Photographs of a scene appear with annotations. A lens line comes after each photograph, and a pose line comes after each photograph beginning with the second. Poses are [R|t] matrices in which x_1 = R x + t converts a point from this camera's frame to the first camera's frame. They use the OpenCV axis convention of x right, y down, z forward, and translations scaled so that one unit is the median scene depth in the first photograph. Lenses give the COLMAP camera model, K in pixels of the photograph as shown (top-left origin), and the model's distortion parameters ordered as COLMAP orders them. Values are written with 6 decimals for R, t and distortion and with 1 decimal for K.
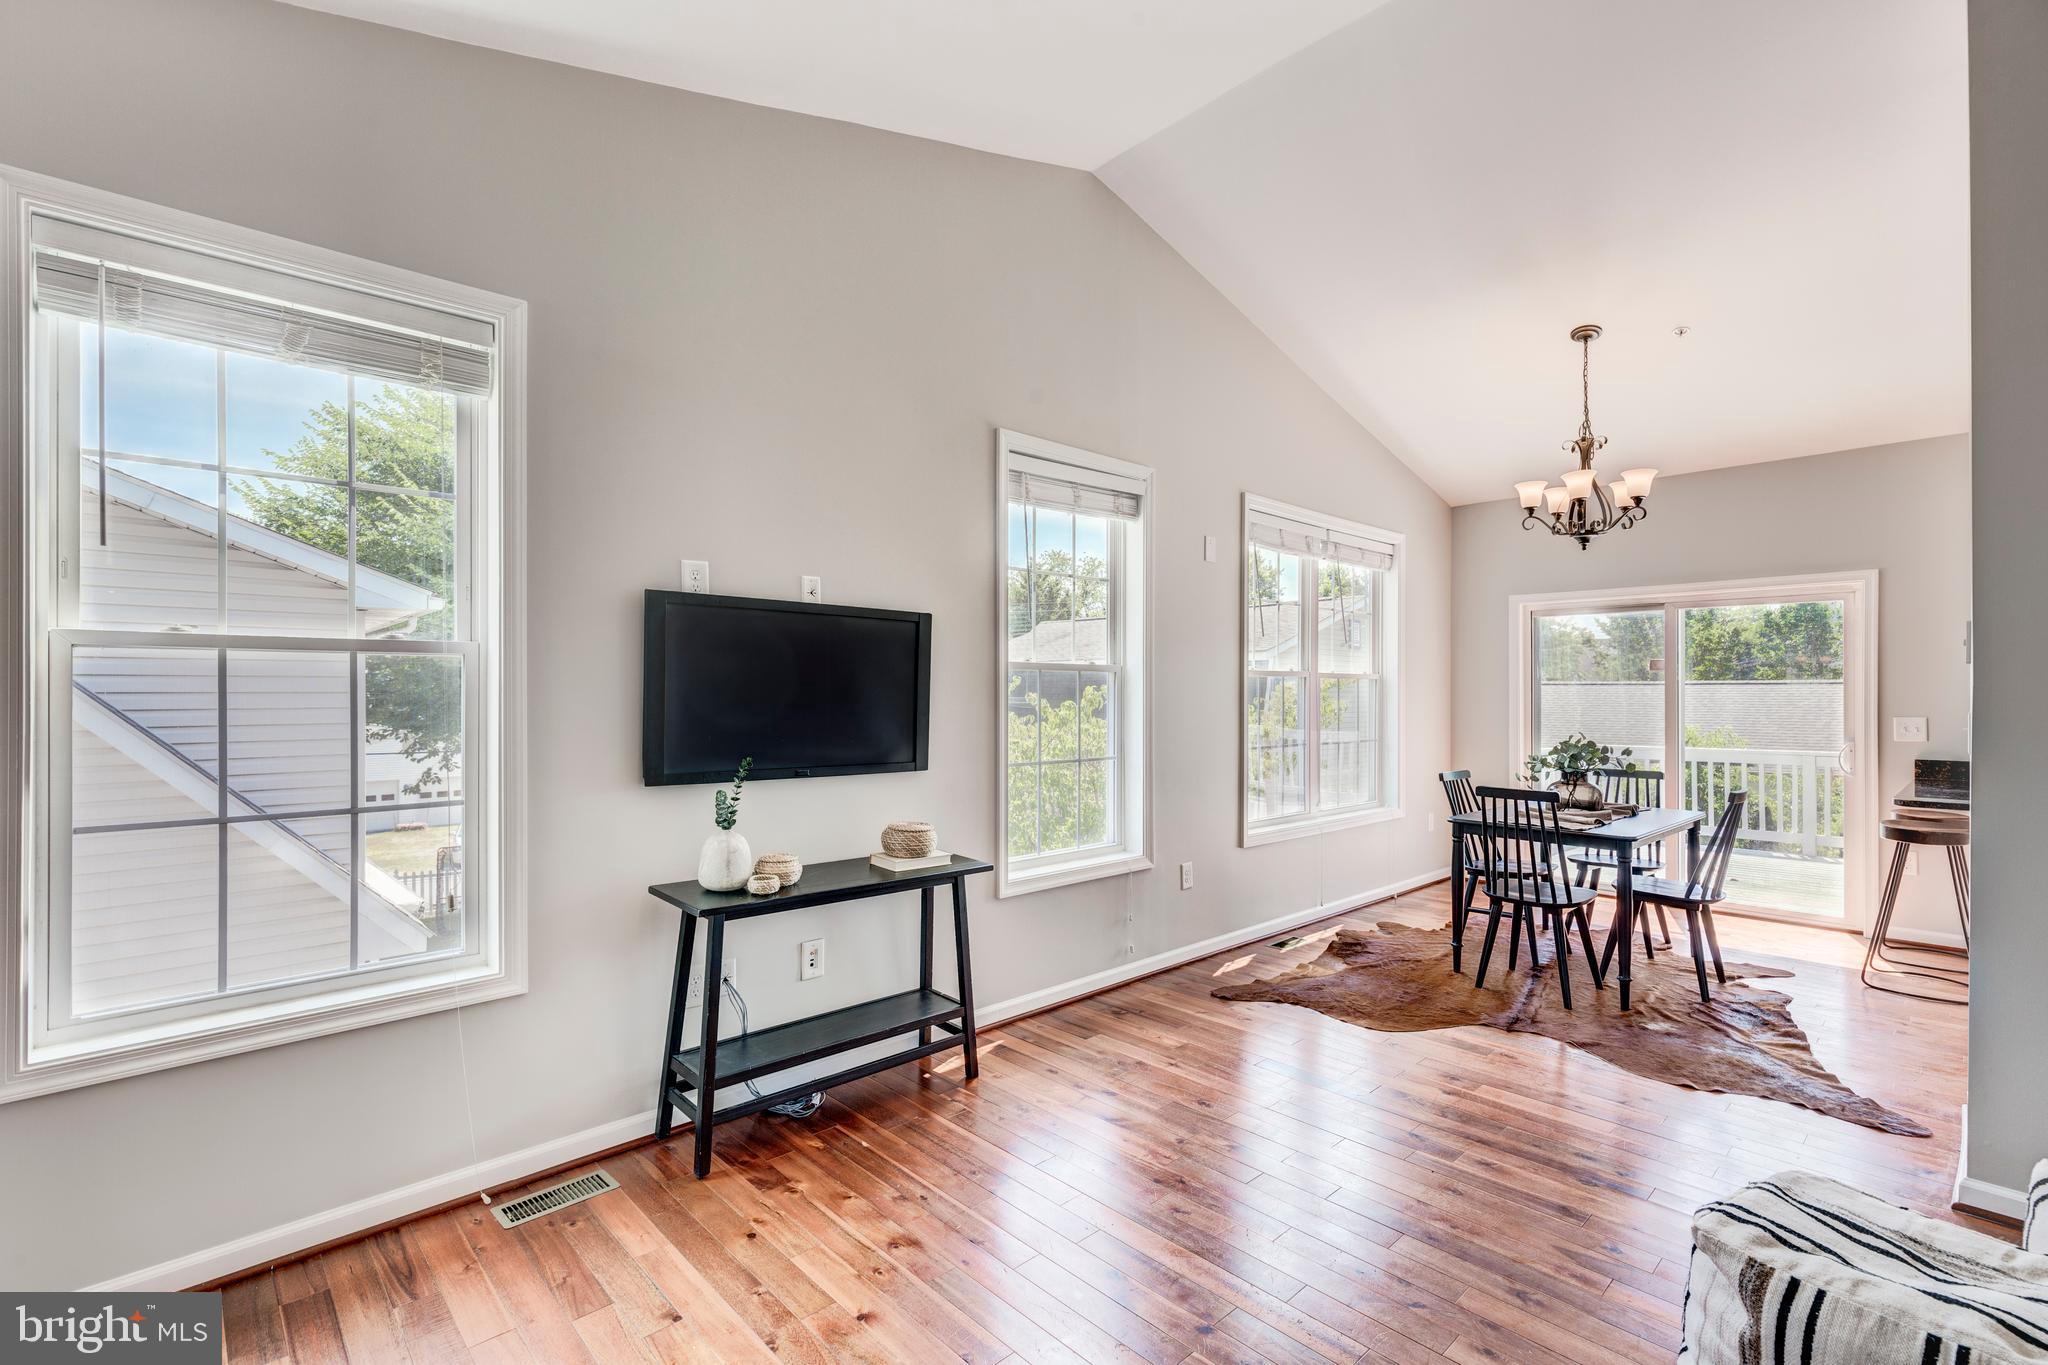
lens RADIAL K [[926.7, 0, 1032.3], [0, 926.7, 687.8], [0, 0, 1]] dist [0.002773, -0.000498]
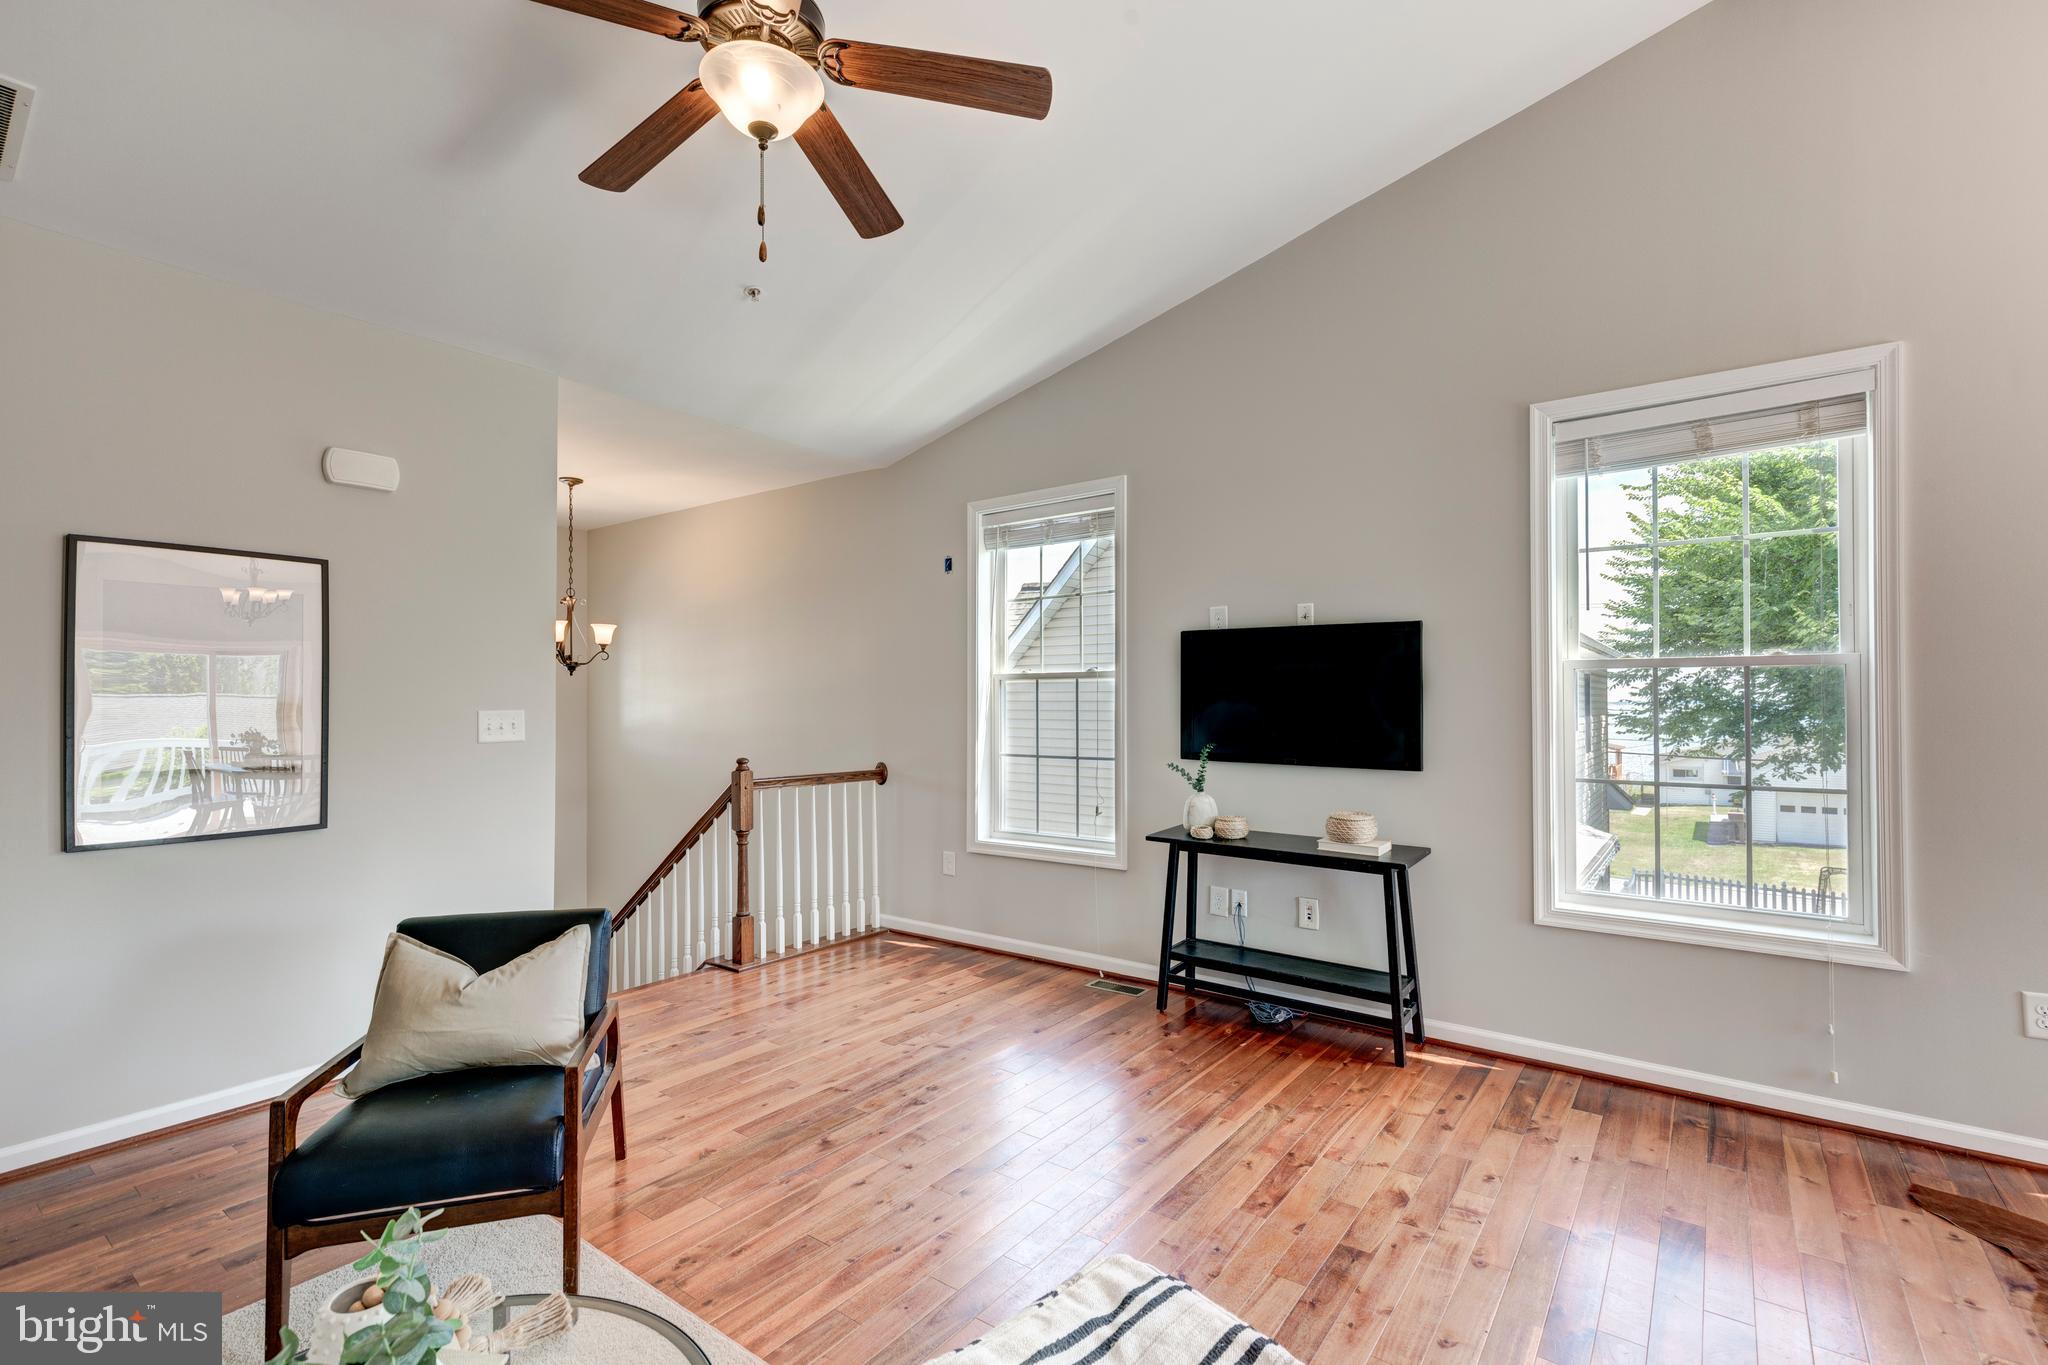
lens RADIAL K [[926.7, 0, 1021.2], [0, 926.7, 690.7], [0, 0, 1]] dist [0.002773, -0.000498]
pose [[0.157186, -0.013311, -0.987479, 0.966006], [0.007041, 0.999899, -0.012358, 0.009054], [0.987544, -0.005011, 0.157263, 0.449221]]
